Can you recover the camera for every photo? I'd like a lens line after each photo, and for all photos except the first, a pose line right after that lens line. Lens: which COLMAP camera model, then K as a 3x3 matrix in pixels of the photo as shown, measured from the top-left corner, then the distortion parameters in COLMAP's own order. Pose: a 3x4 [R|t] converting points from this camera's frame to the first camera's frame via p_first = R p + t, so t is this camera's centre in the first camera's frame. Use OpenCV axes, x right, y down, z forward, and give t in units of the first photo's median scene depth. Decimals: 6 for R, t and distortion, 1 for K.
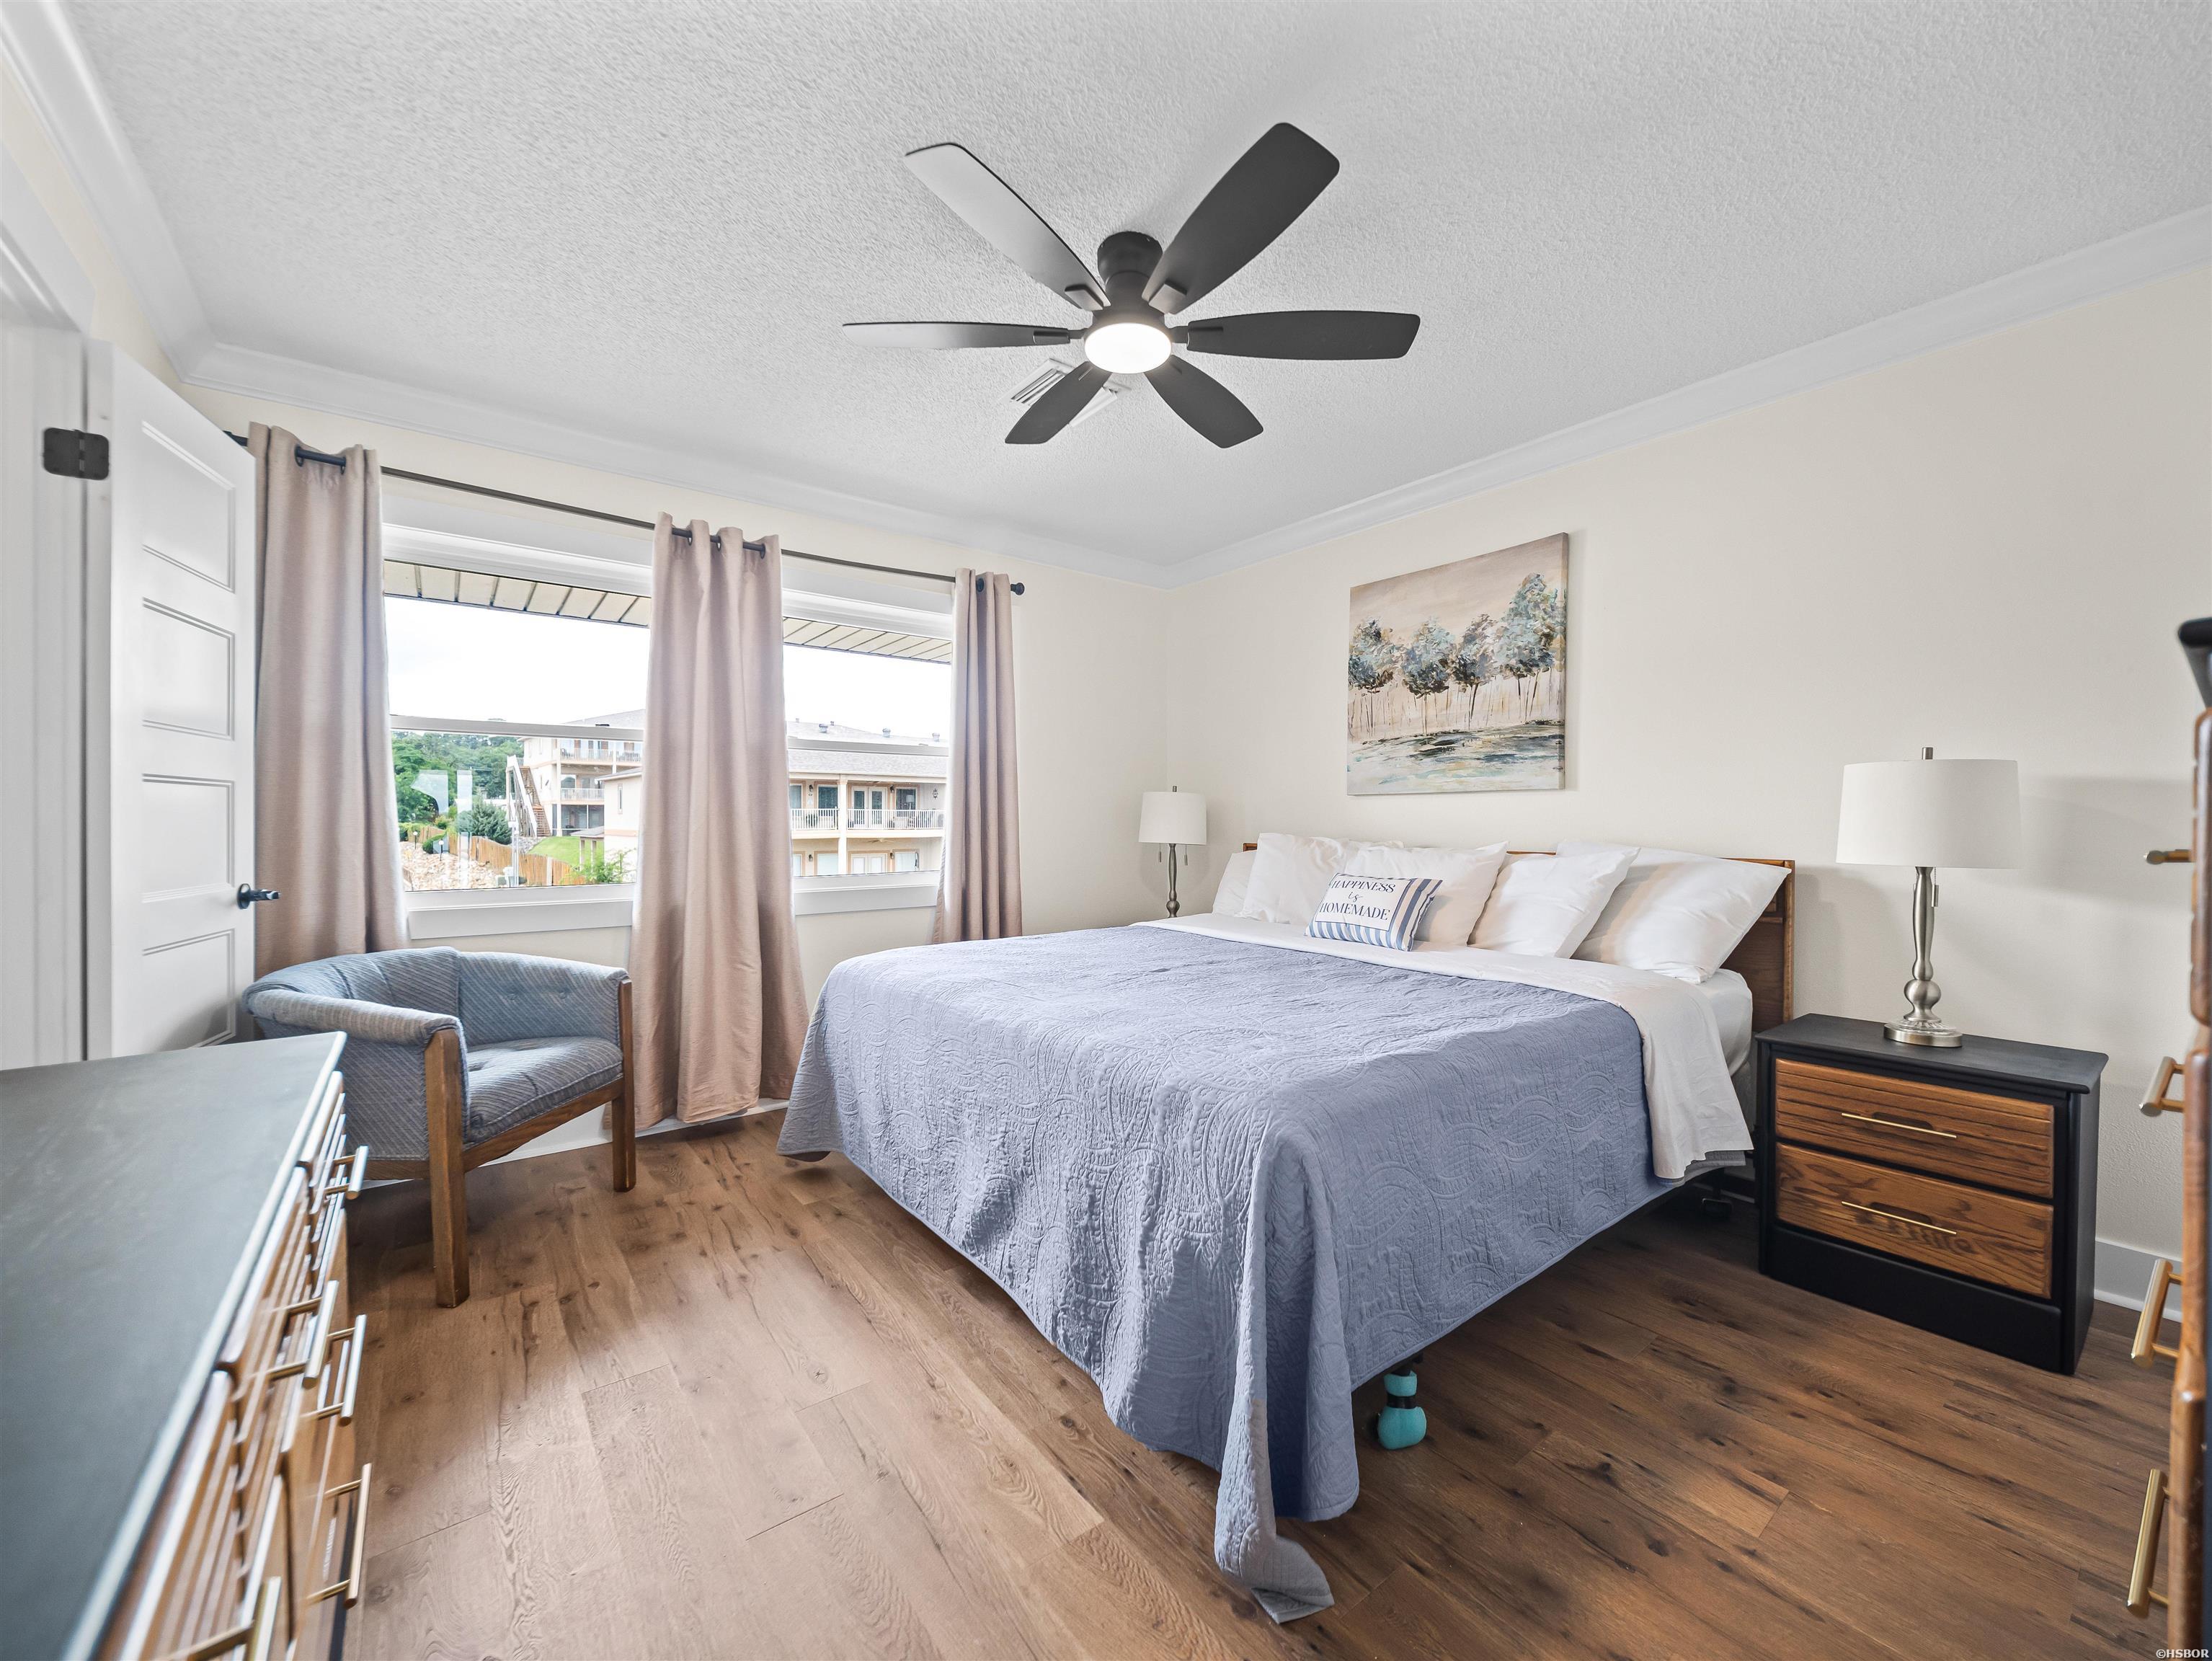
lens RADIAL K [[863.5, 0, 1112.1], [0, 863.5, 825.1], [0, 0, 1]] dist [0.030017, -0.010154]
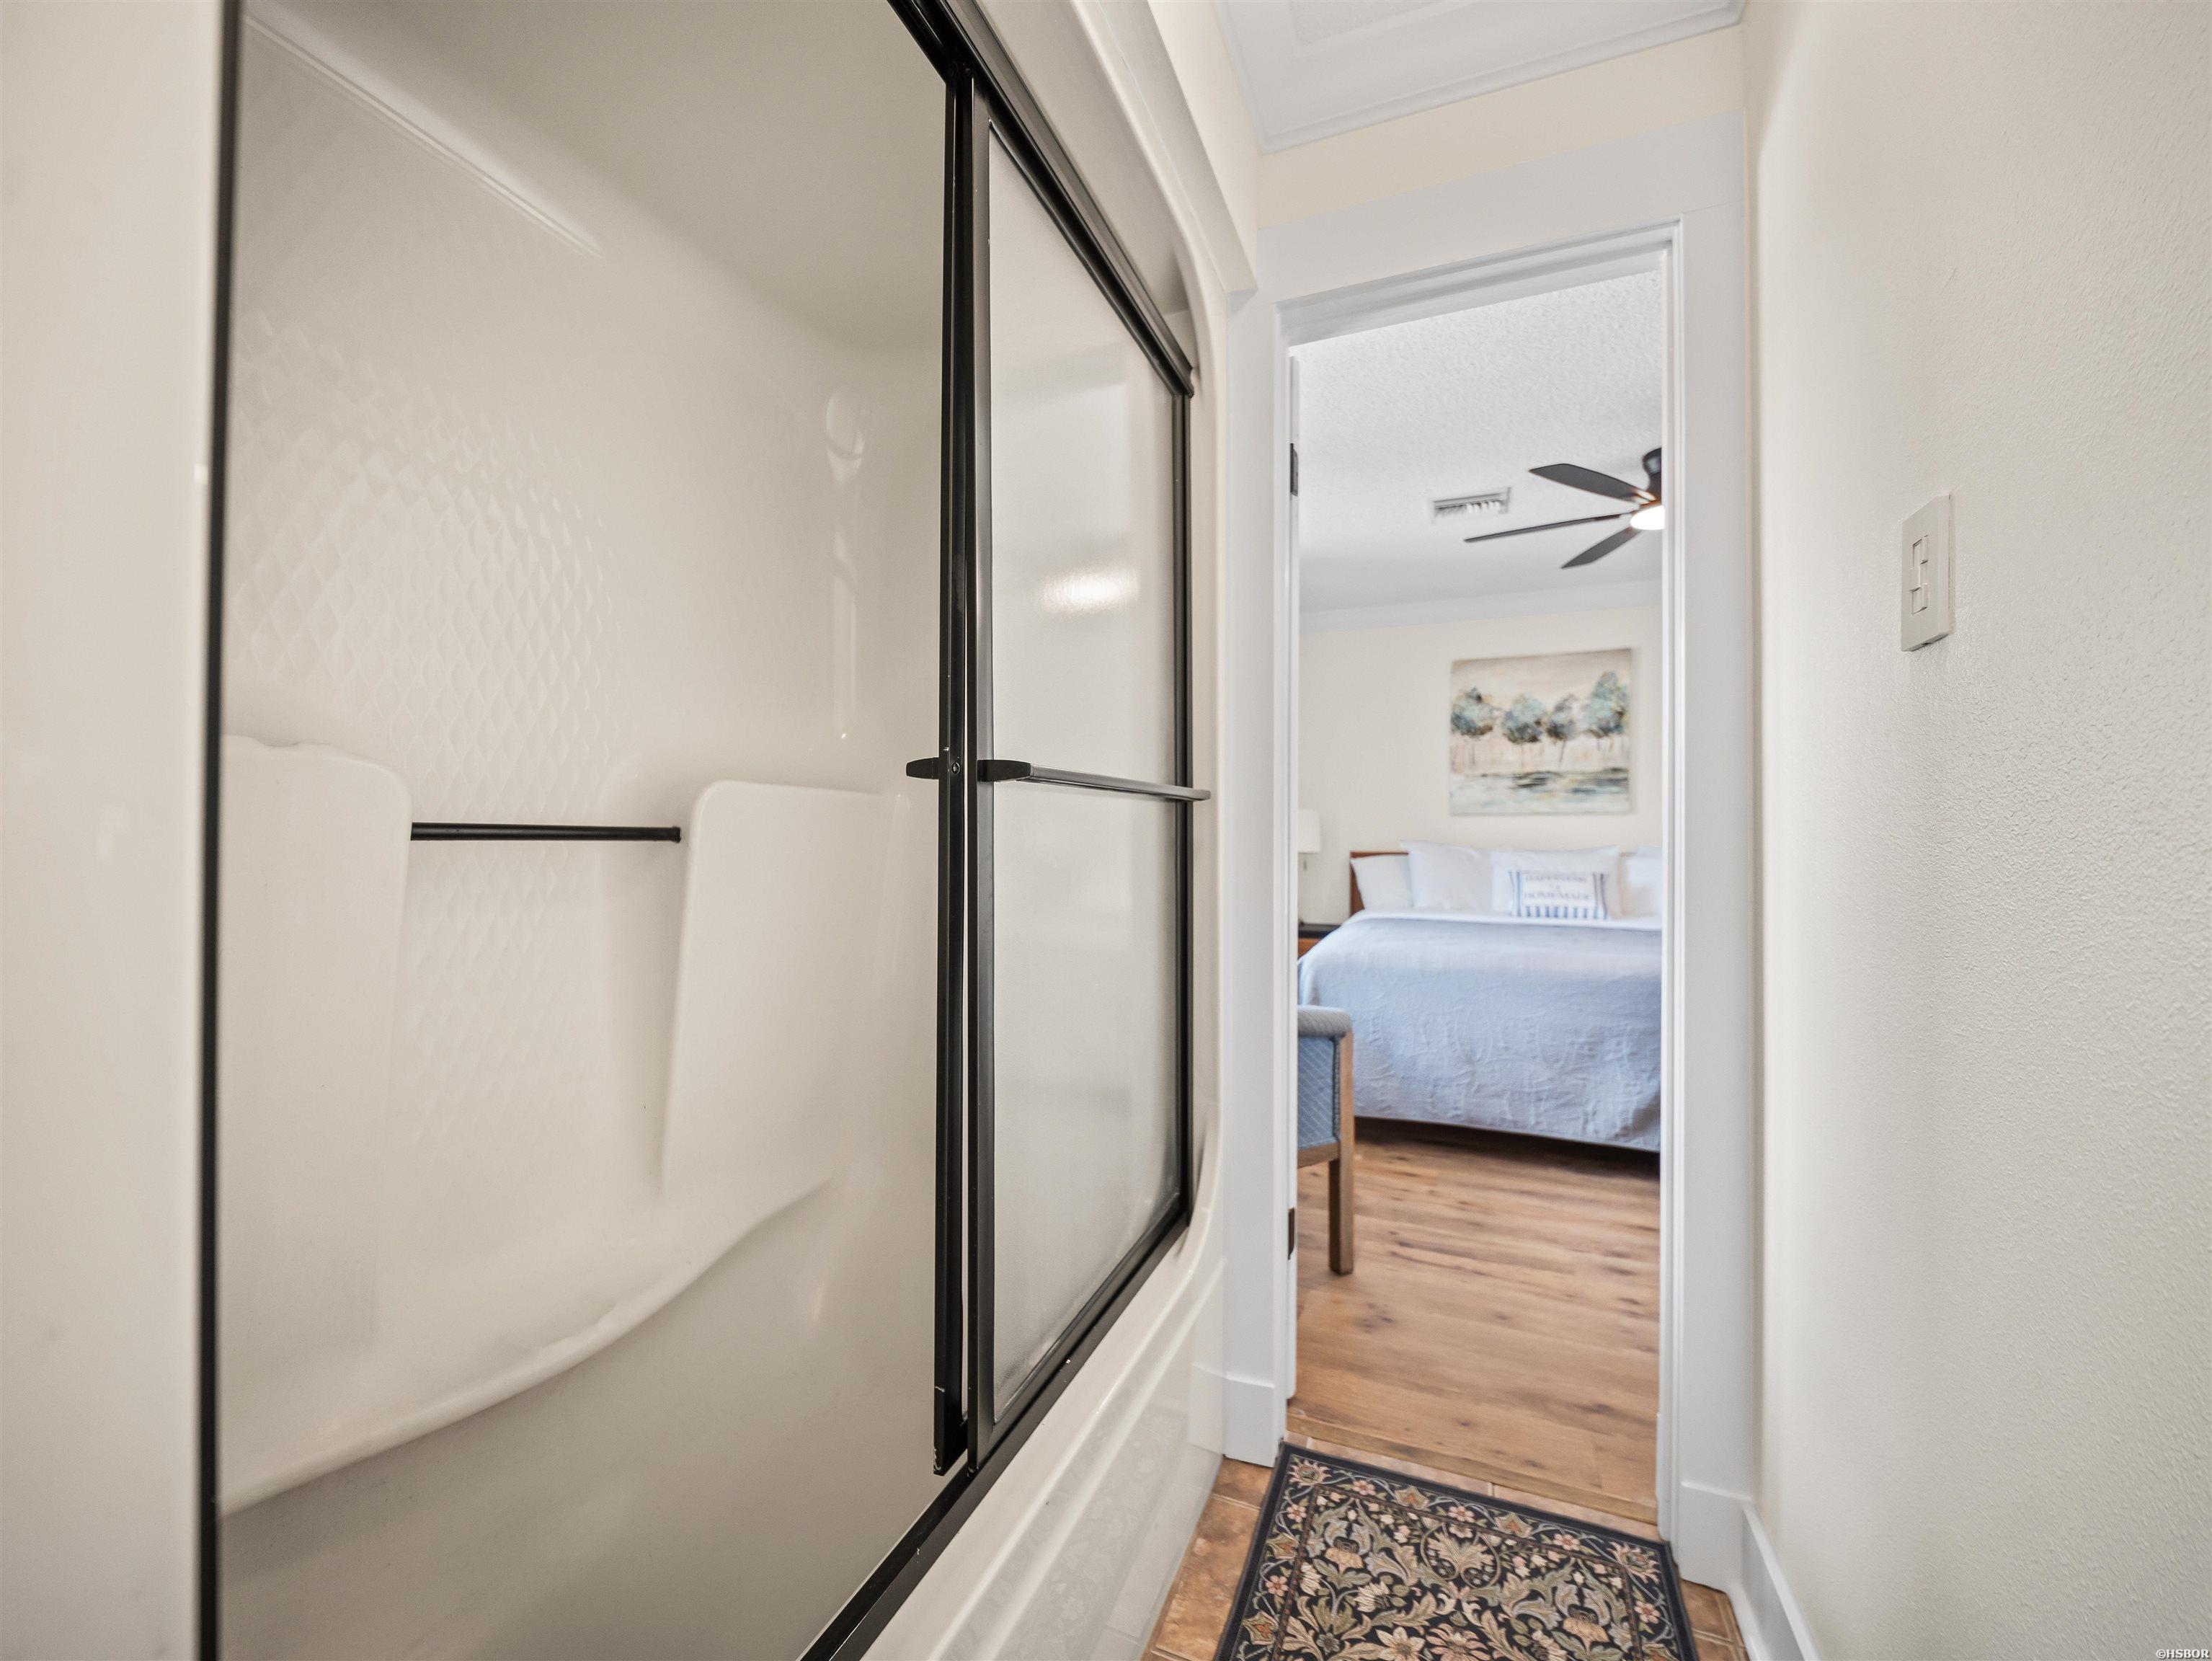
lens RADIAL K [[863.5, 0, 1123.1], [0, 863.5, 819.8], [0, 0, 1]] dist [0.030017, -0.010154]
pose [[0.864669, 0.011566, 0.502208, -0.948846], [-0.000844, 0.999767, -0.021573, 0.003953], [-0.502341, 0.018230, 0.864477, 0.109818]]
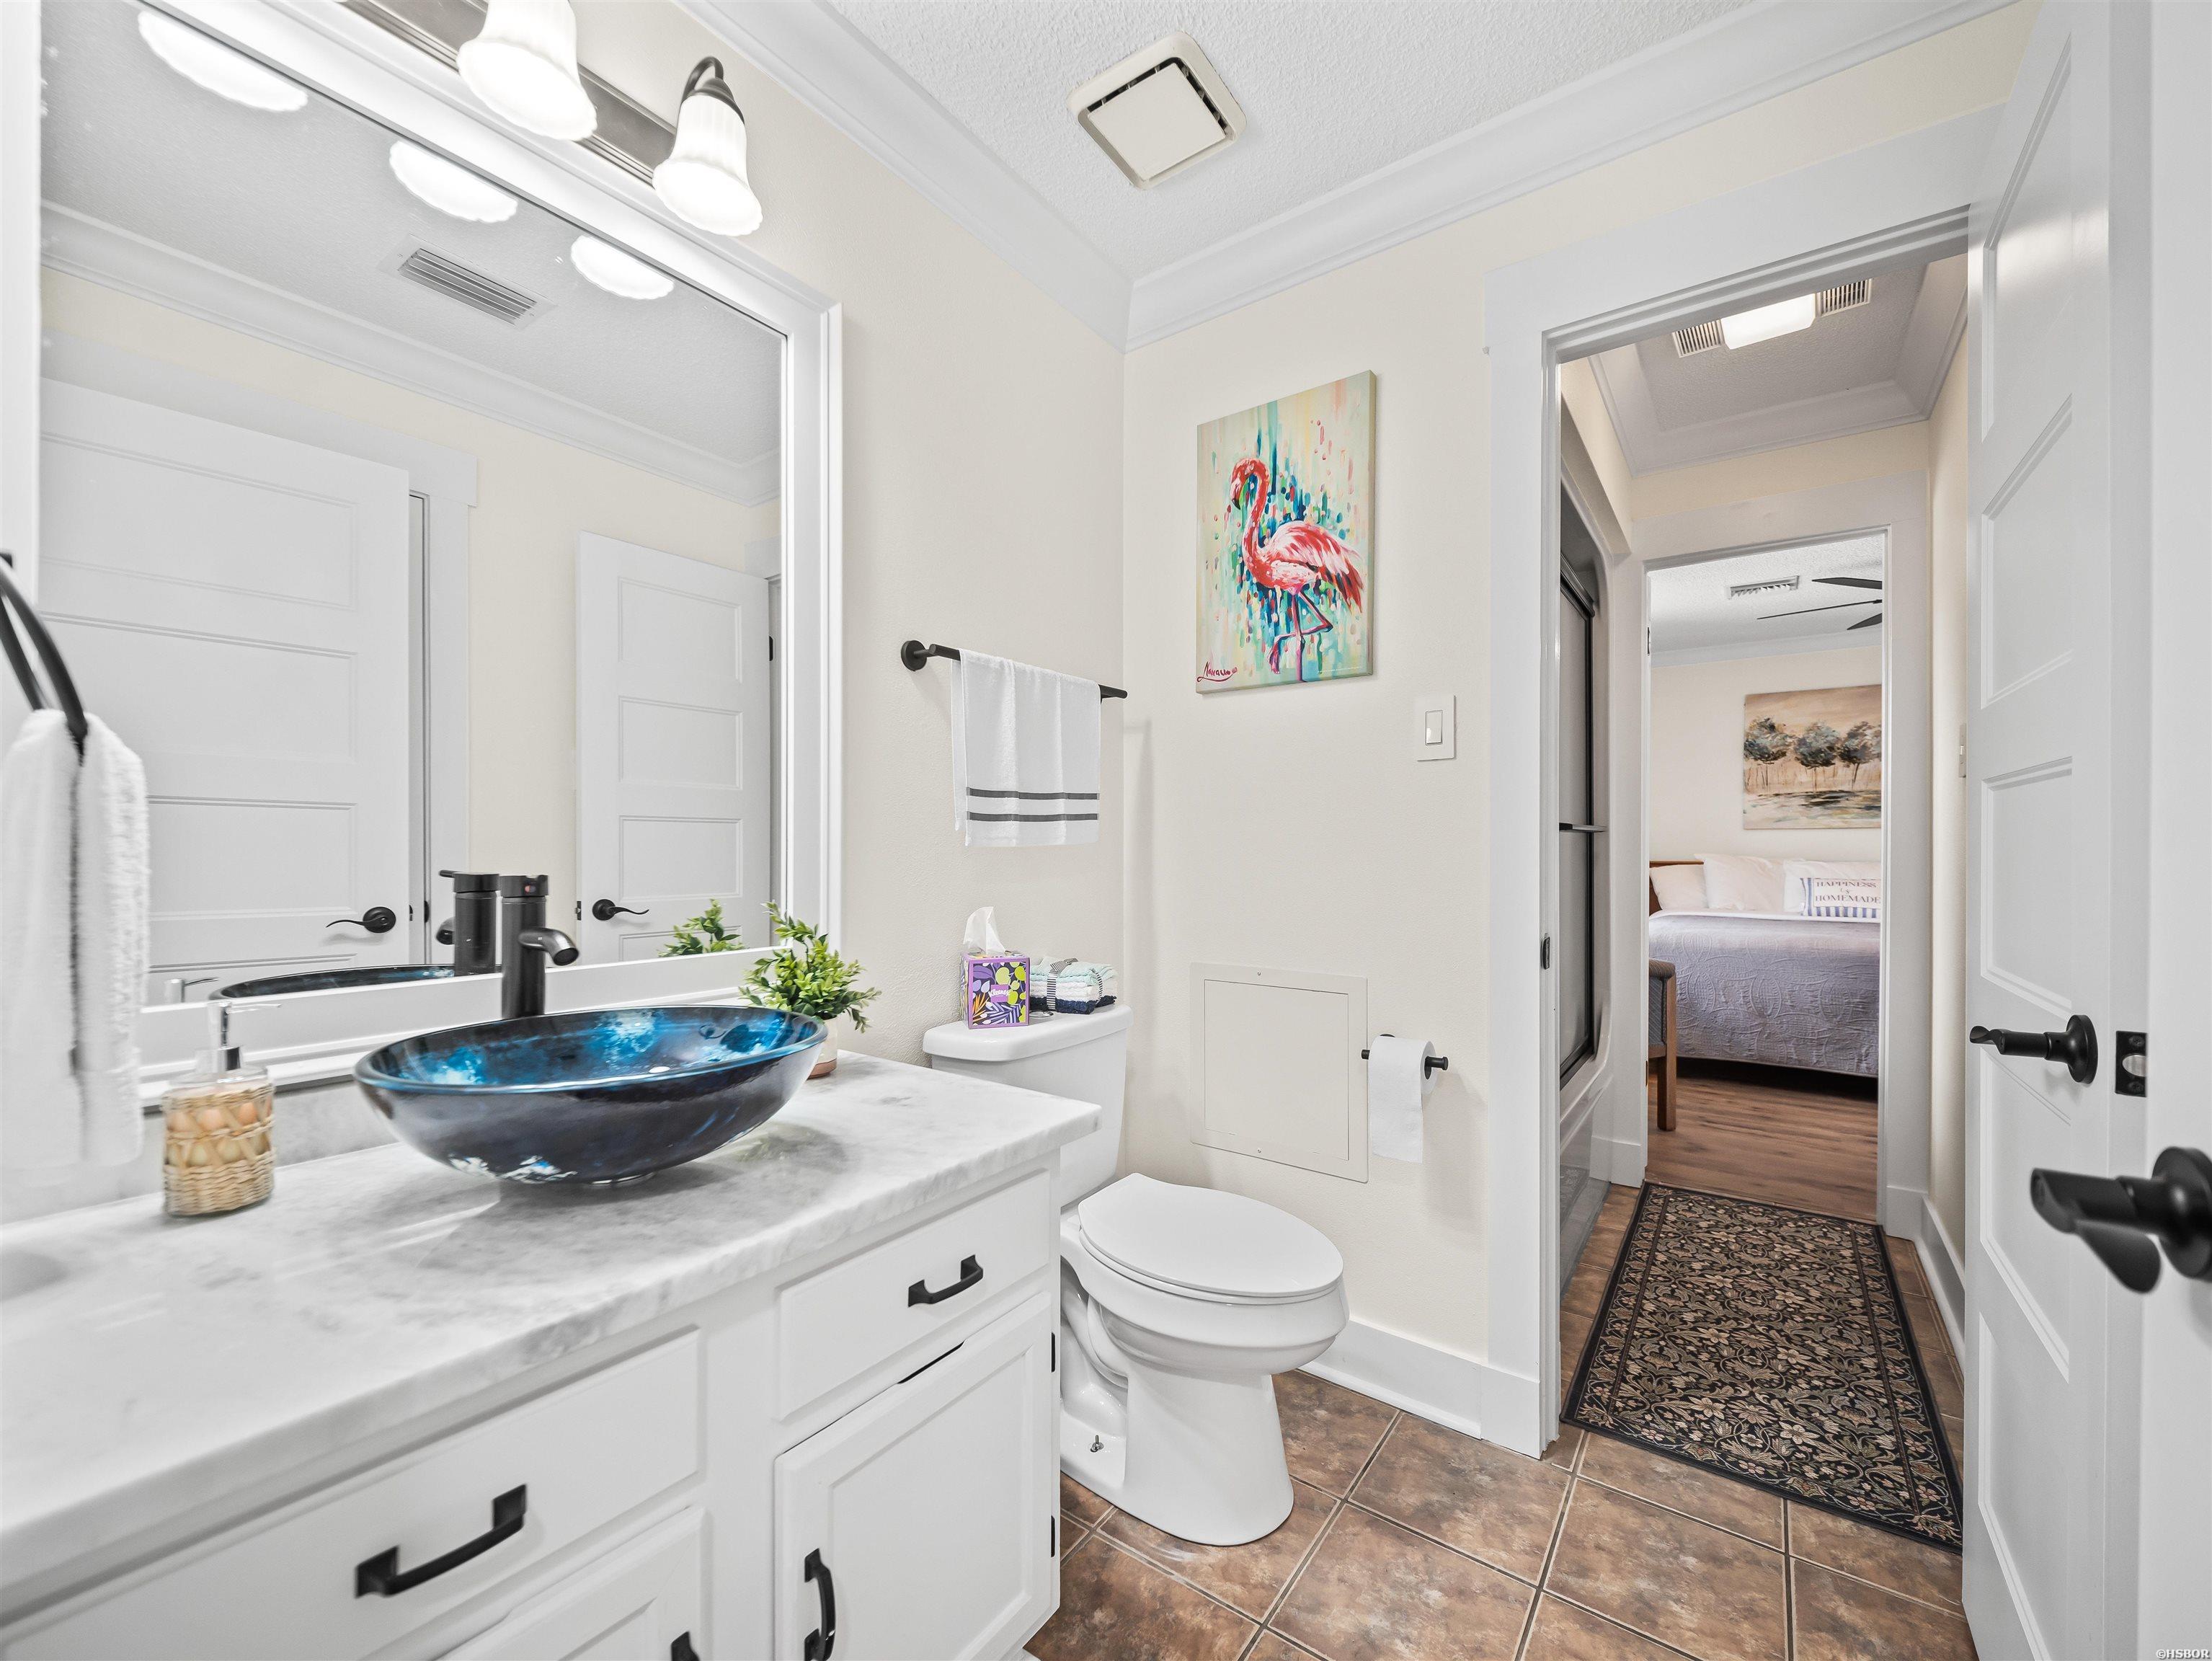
lens RADIAL K [[863.5, 0, 1159.1], [0, 863.5, 848.2], [0, 0, 1]] dist [0.030017, -0.010154]
pose [[0.954711, -0.002813, 0.297523, -1.347268], [0.003875, 0.999988, -0.002979, 0.000711], [-0.297511, 0.003997, 0.954710, -0.202197]]
